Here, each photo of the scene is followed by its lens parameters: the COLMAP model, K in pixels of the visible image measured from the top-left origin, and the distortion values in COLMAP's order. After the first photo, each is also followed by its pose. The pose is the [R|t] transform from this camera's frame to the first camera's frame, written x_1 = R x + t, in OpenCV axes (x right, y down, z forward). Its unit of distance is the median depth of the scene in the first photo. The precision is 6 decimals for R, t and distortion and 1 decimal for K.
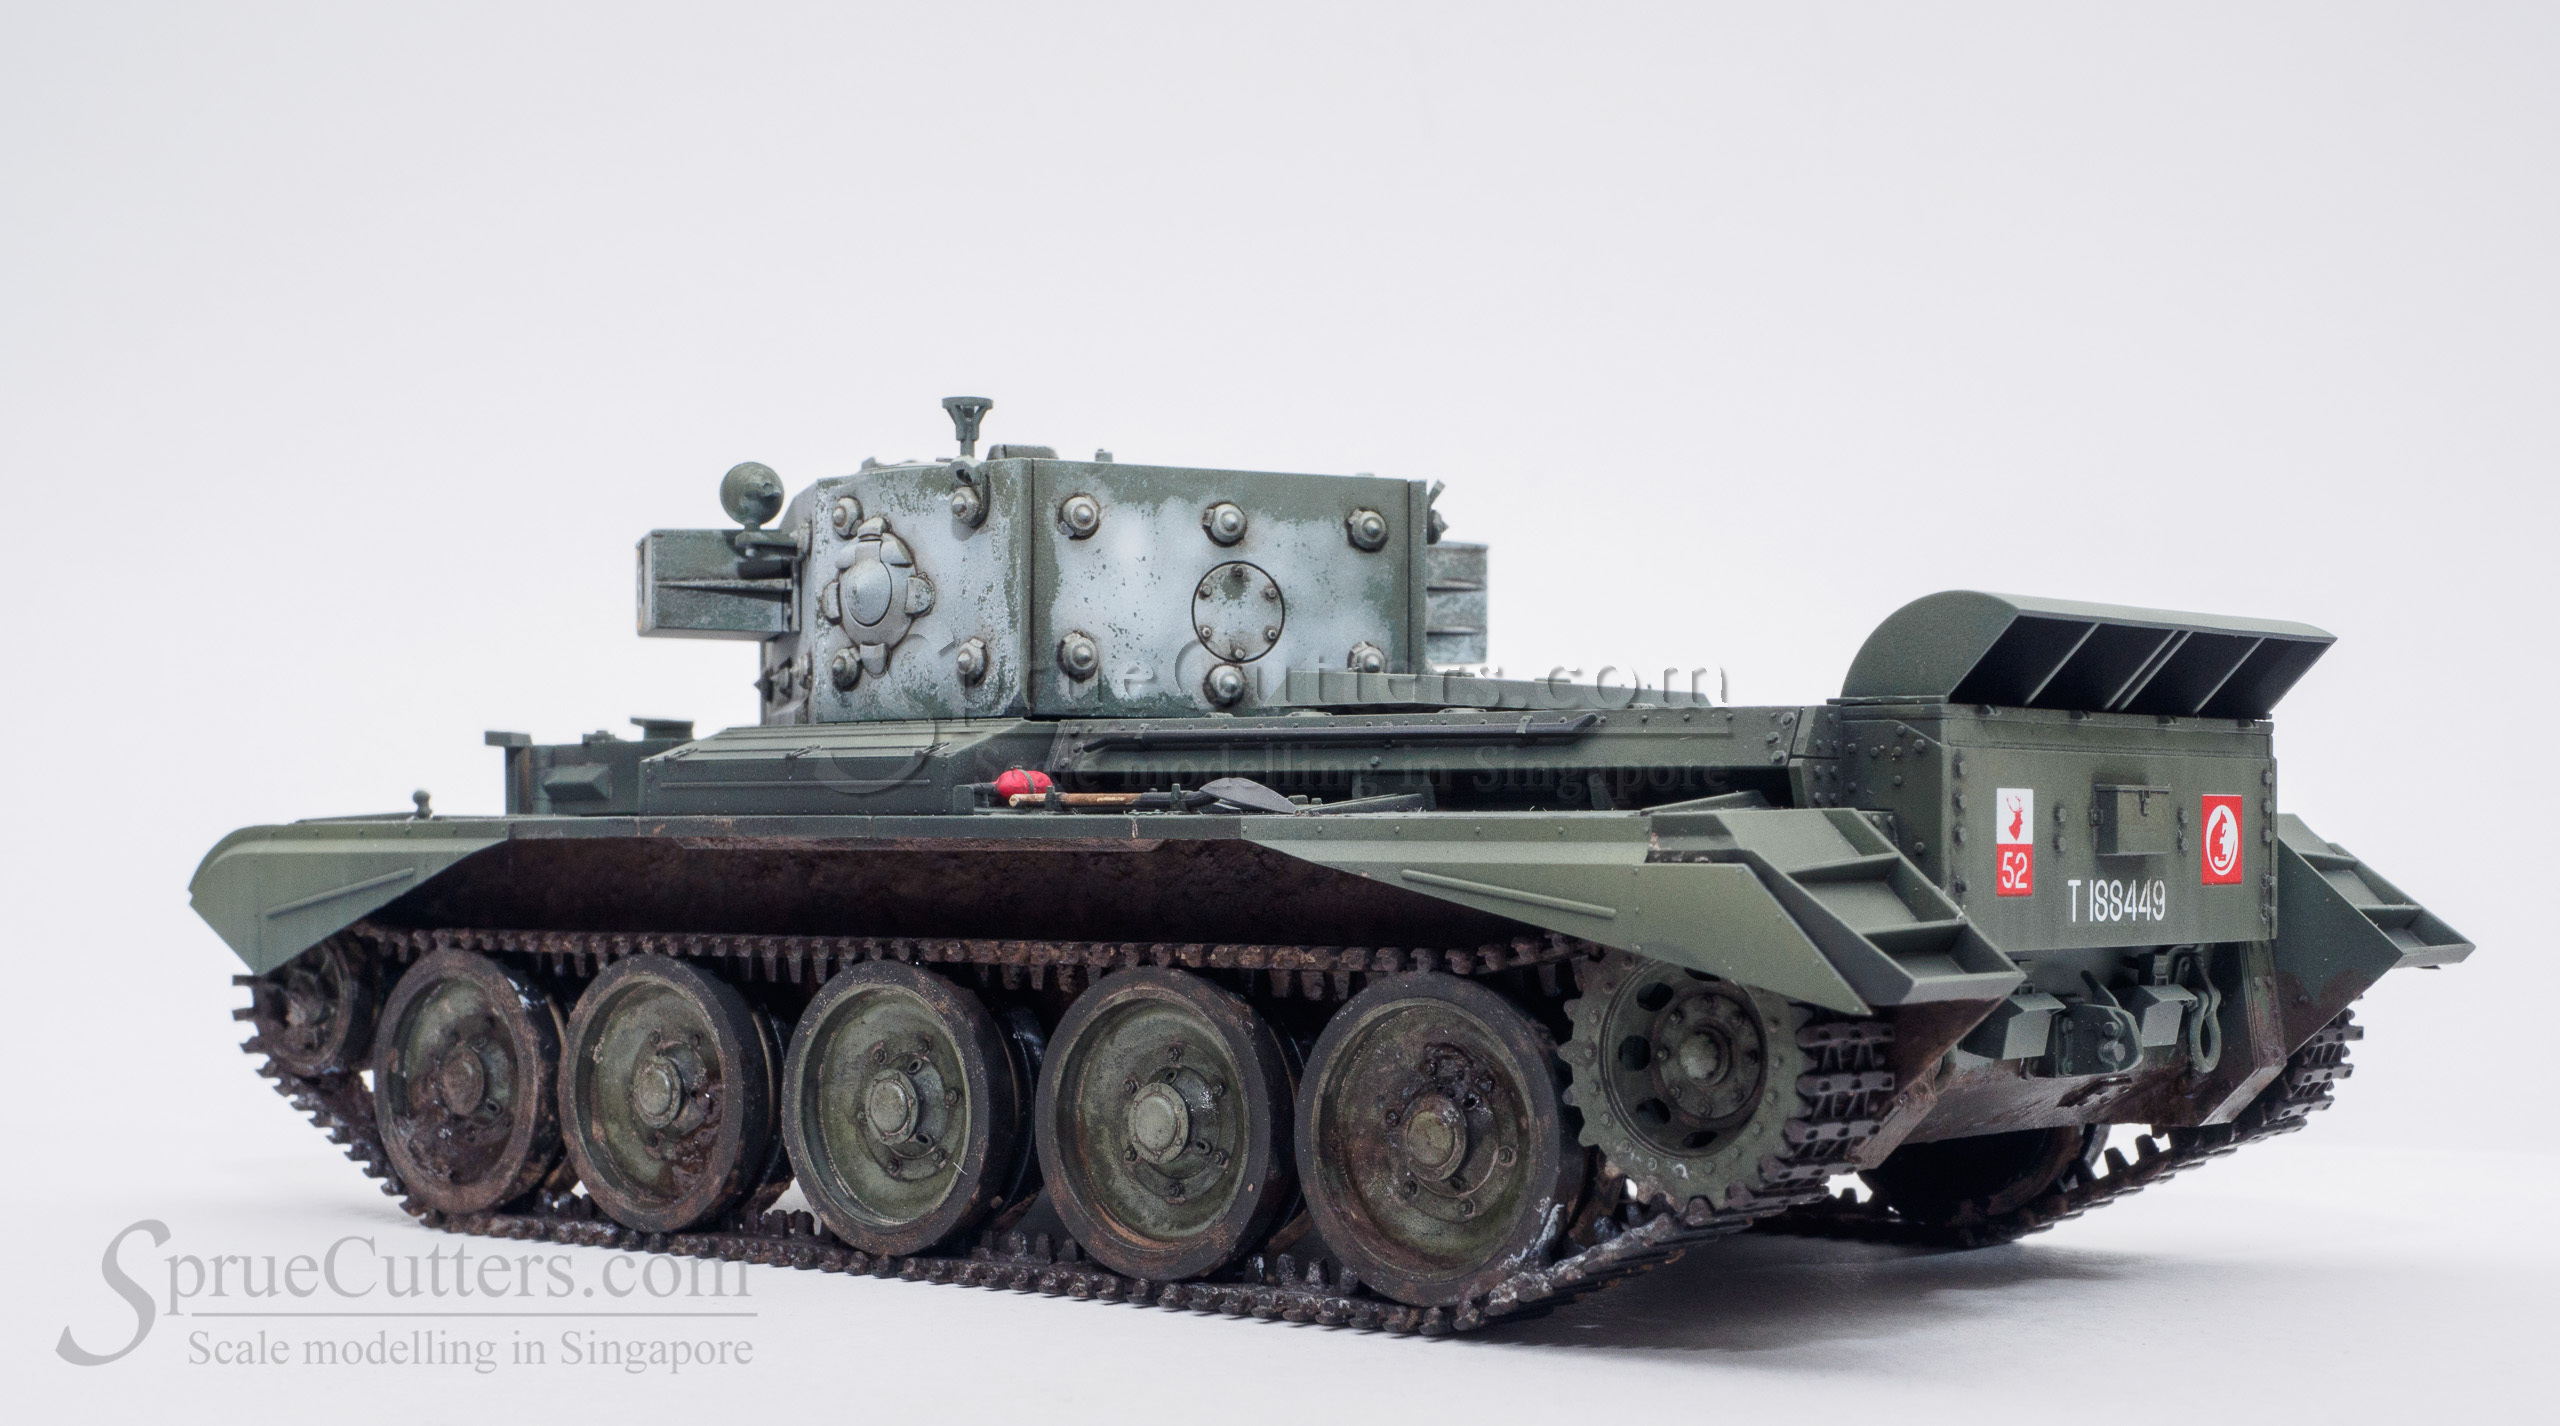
lens RADIAL K [[3761.5, 0, 1276.6], [0, 3761.5, 951.3], [0, 0, 1]] dist [-0.004312, 0.010406]
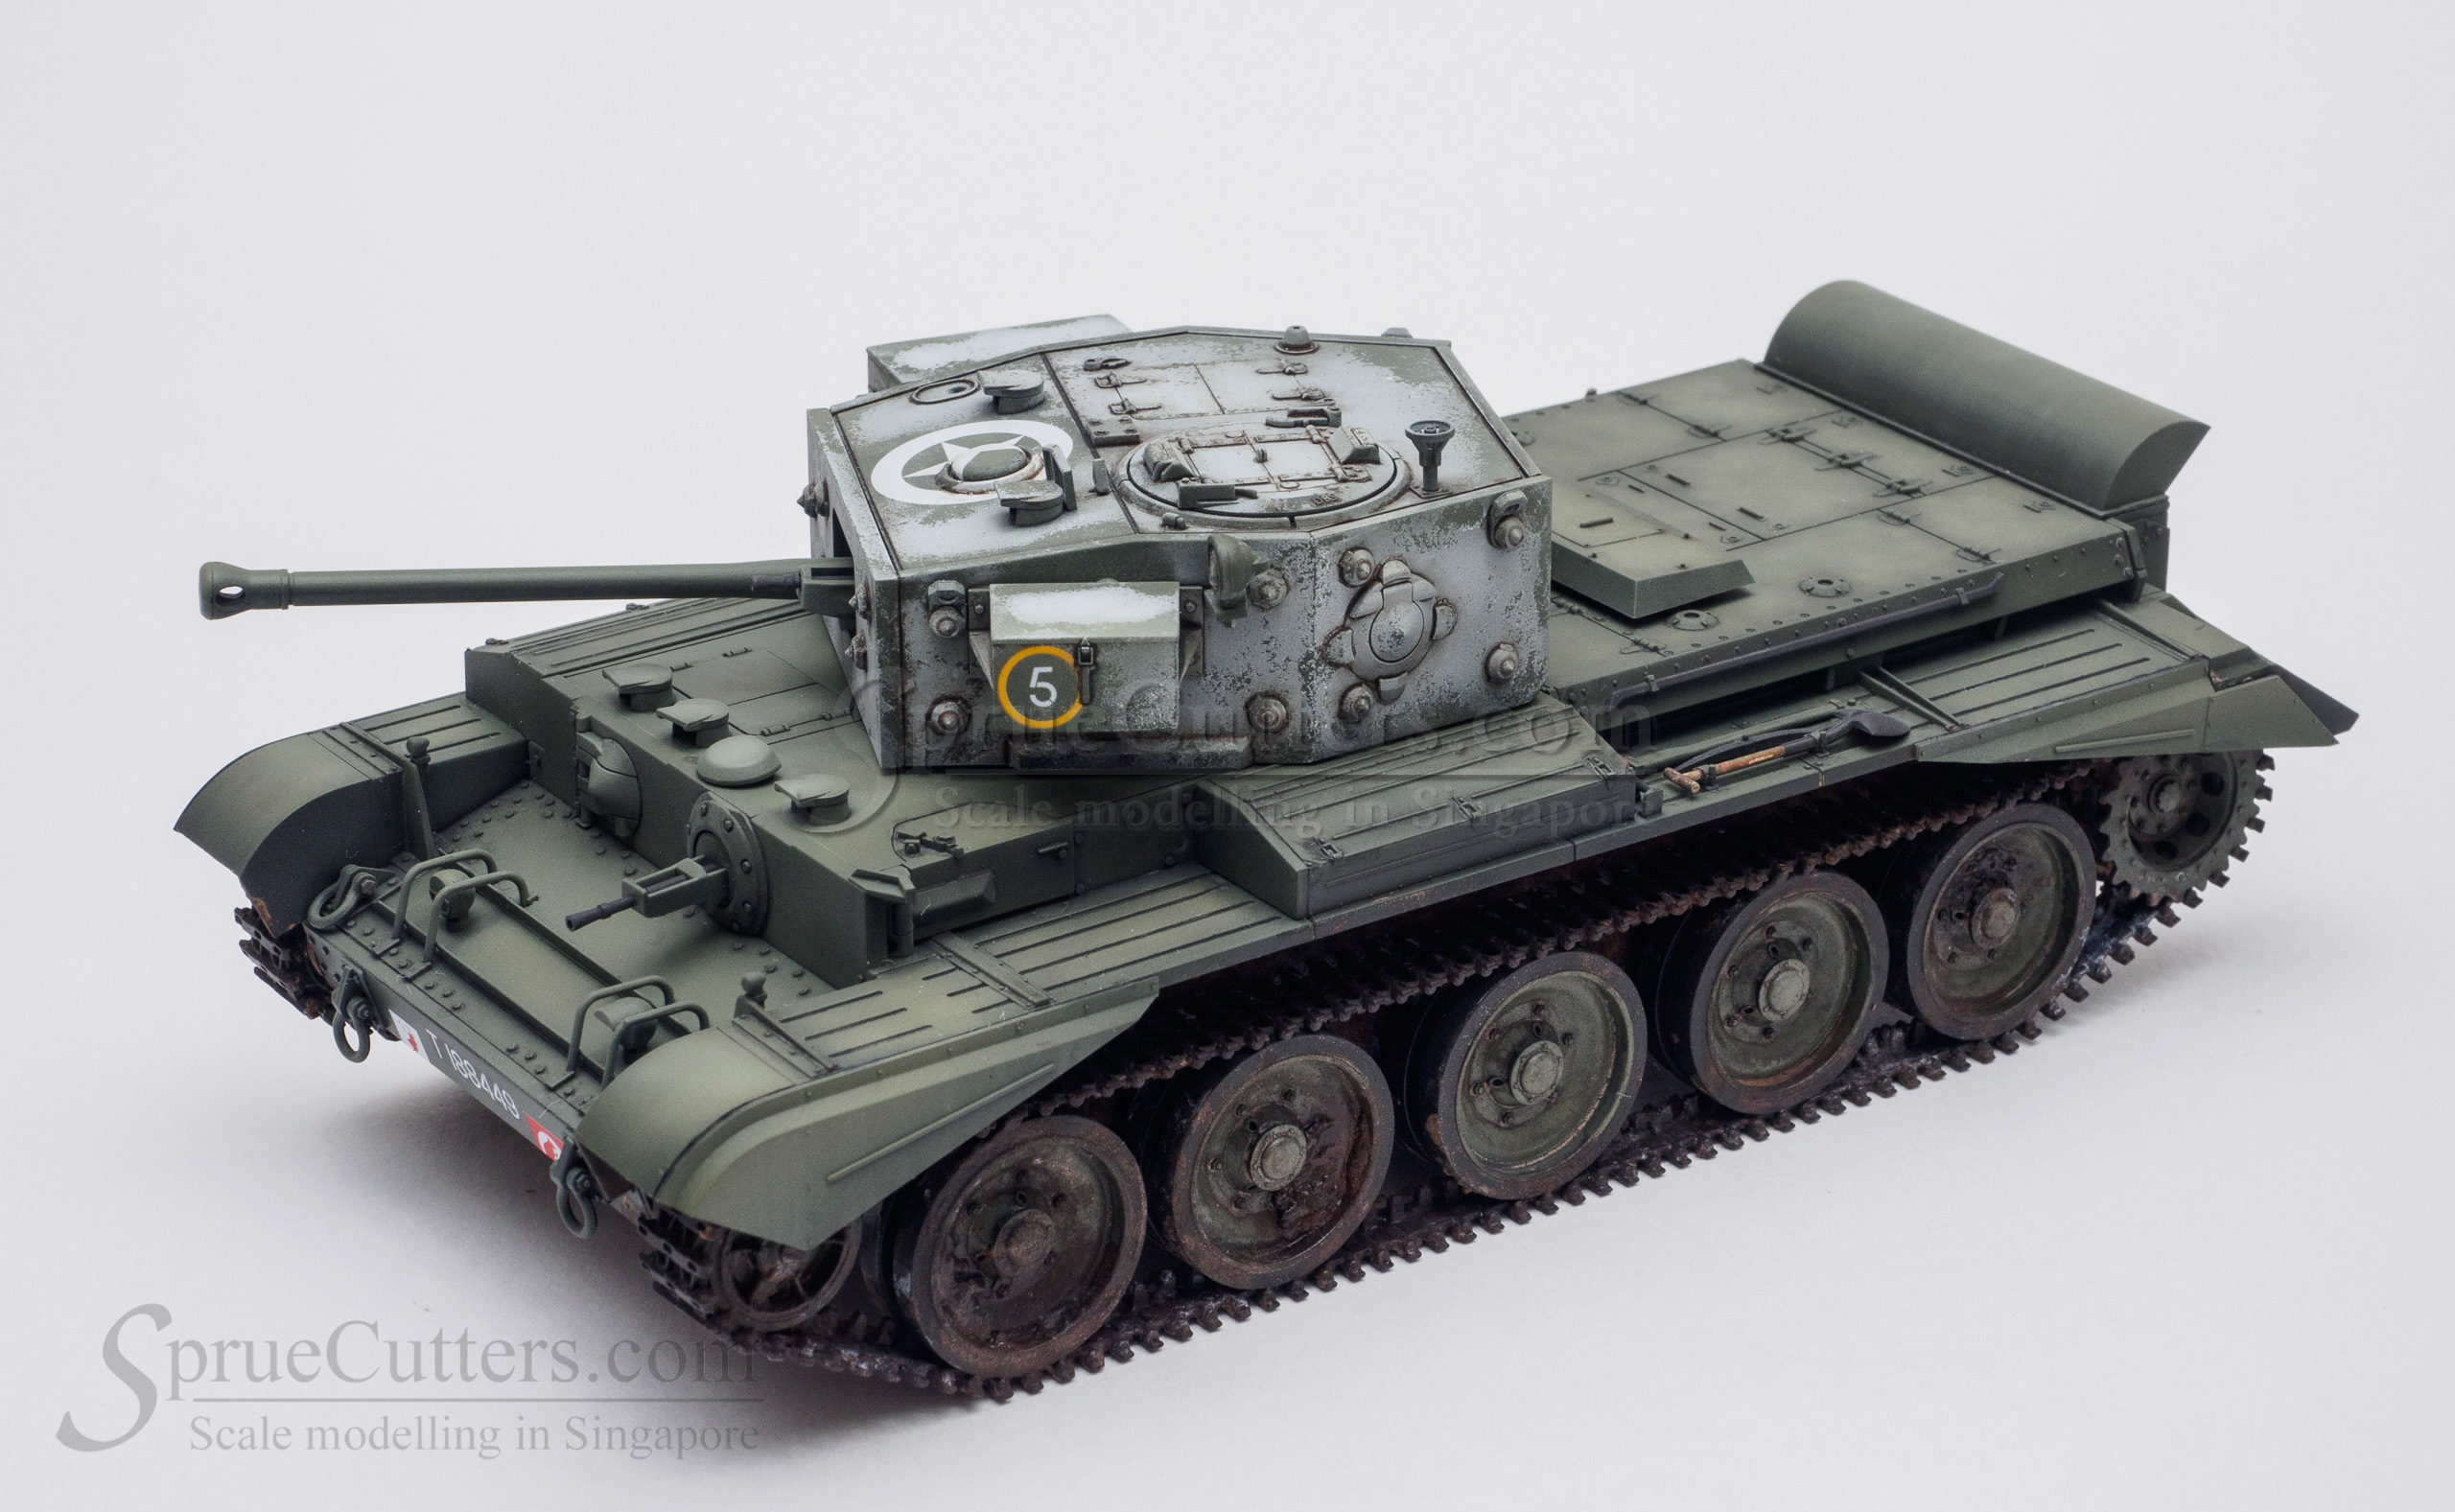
lens RADIAL K [[5768.9, 0, 1227.5], [0, 5768.9, 756.0], [0, 0, 1]] dist [0.006291, 0.485544]
pose [[0.256339, -0.390203, 0.884326, -1.672427], [0.025363, 0.917296, 0.397399, -0.758216], [-0.966254, -0.079440, 0.245035, 0.710686]]
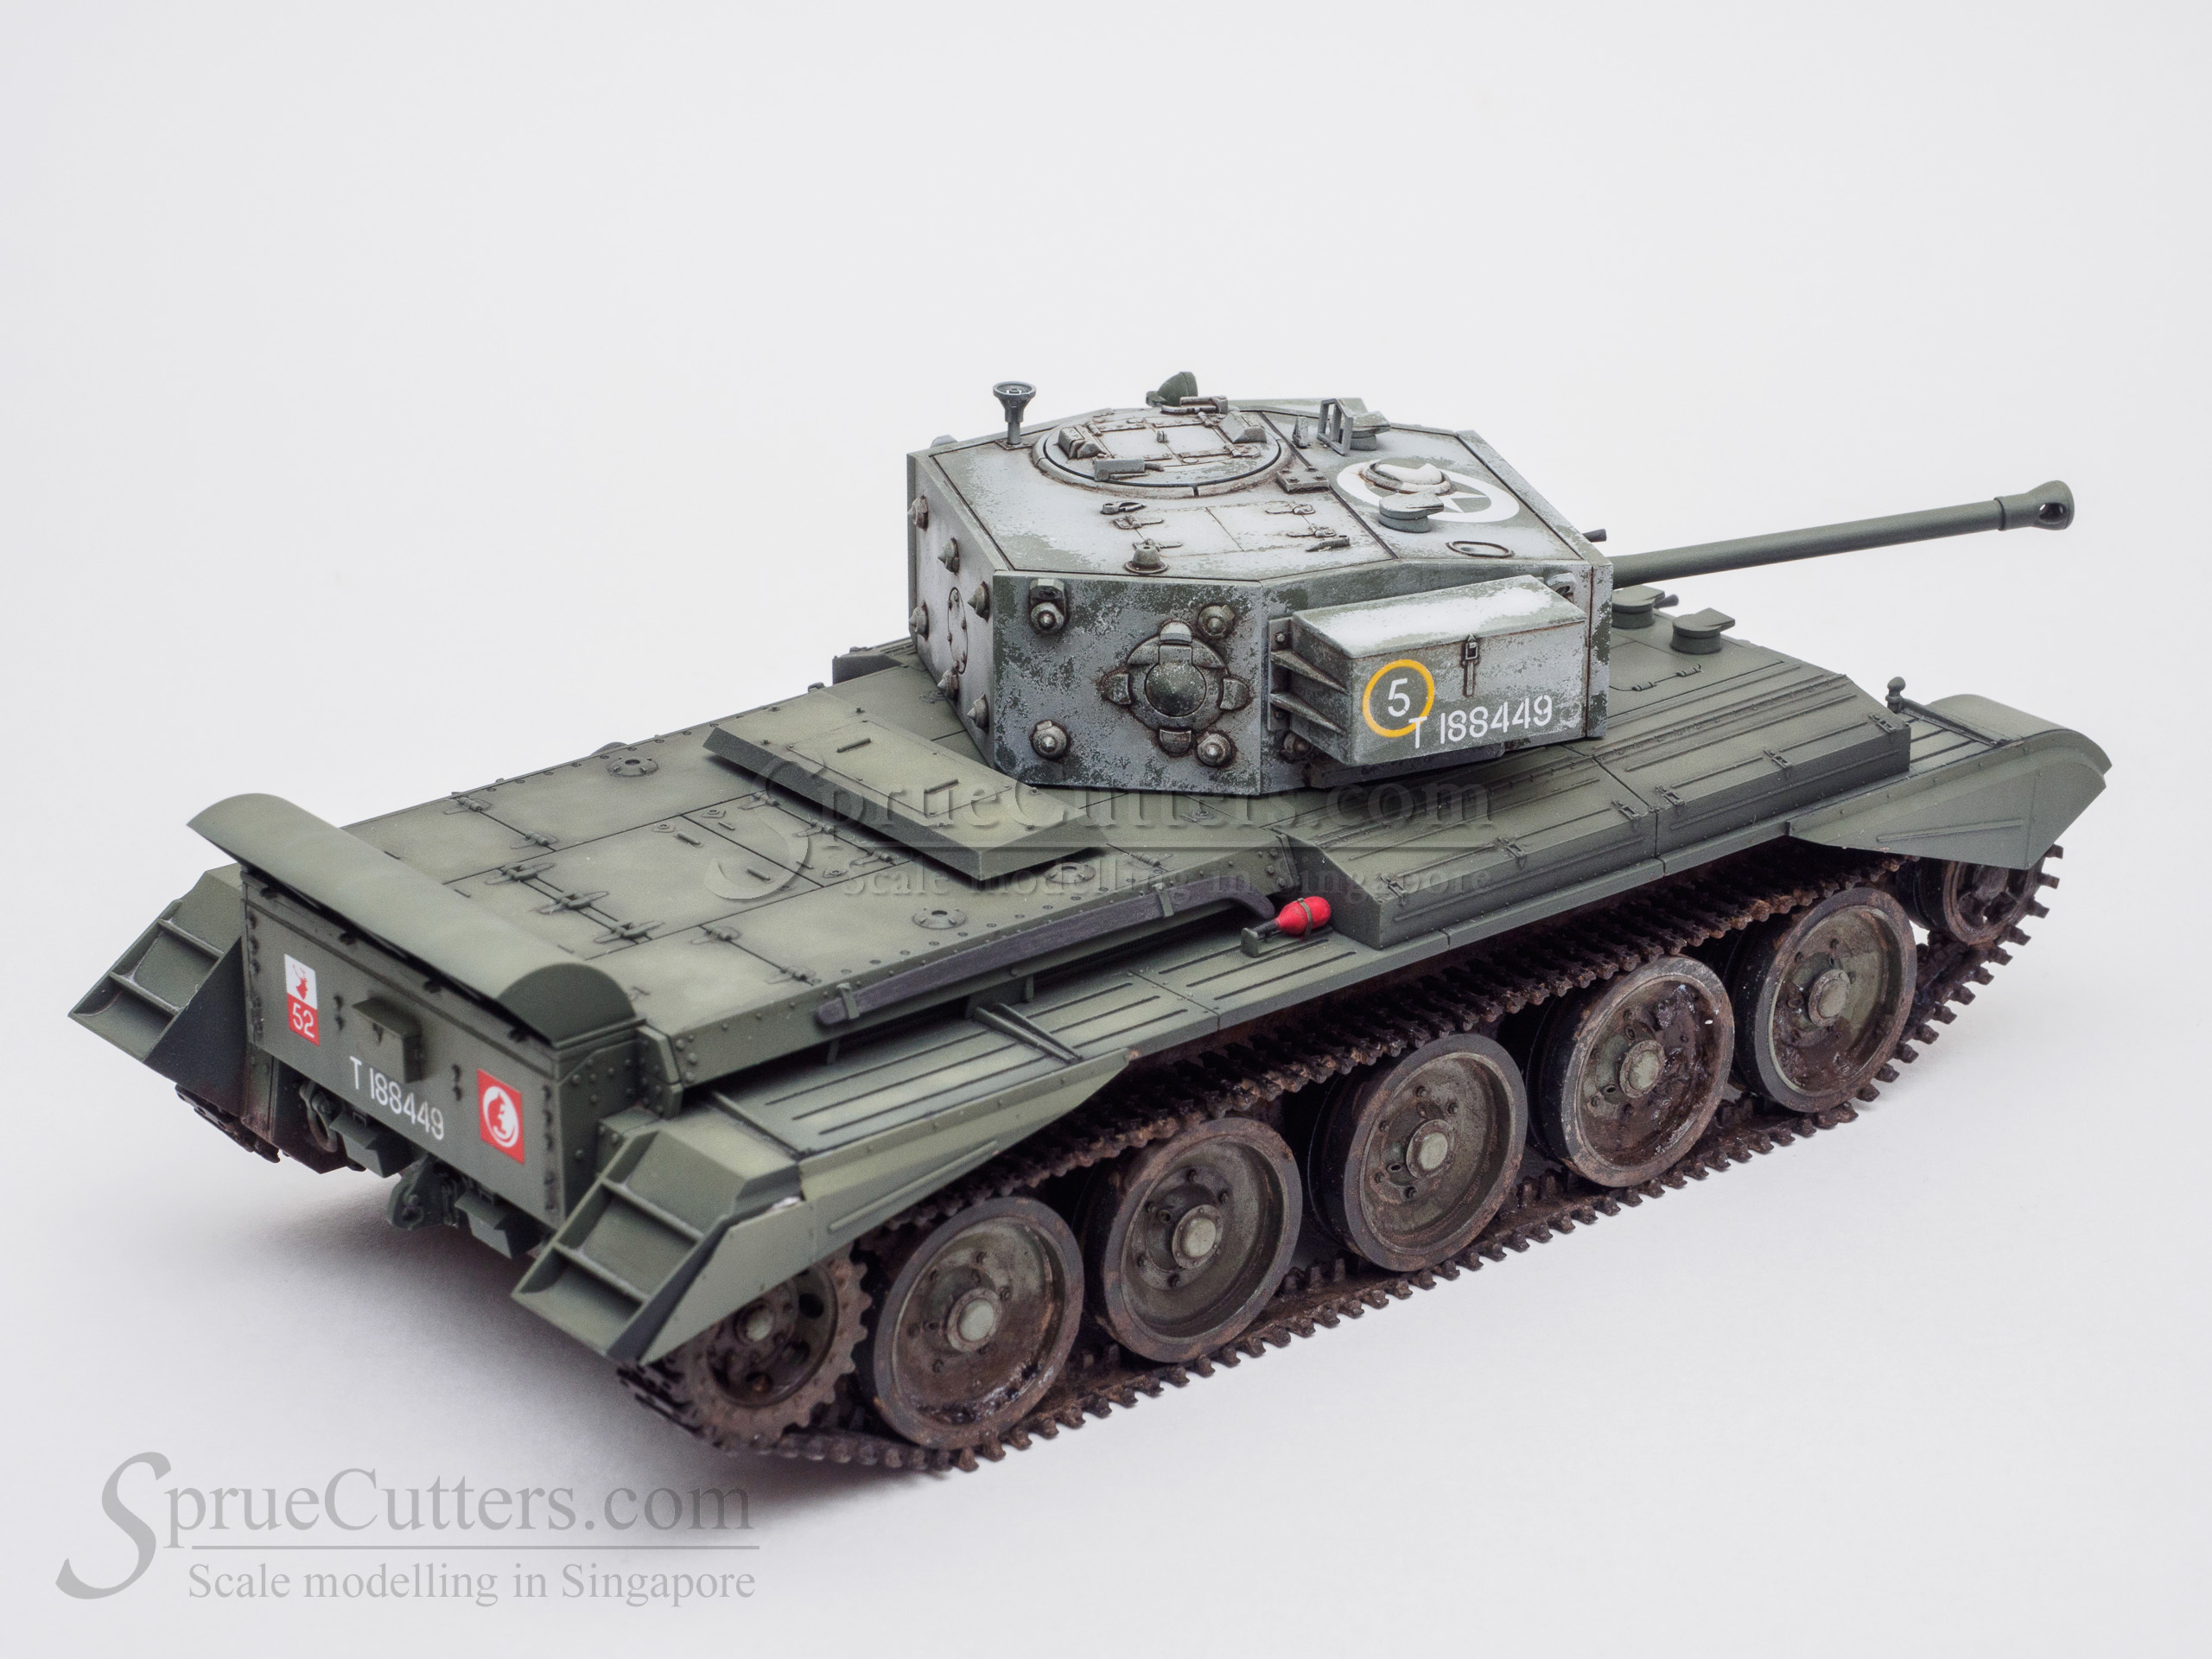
lens RADIAL K [[5204.7, 0, 1106.0], [0, 5204.7, 829.5], [0, 0, 1]] dist [0.008652, 0.360174]
pose [[-0.182952, 0.373575, -0.909379, 1.597988], [-0.027812, 0.922654, 0.384624, -0.710583], [0.982728, 0.095659, -0.158412, 1.415315]]
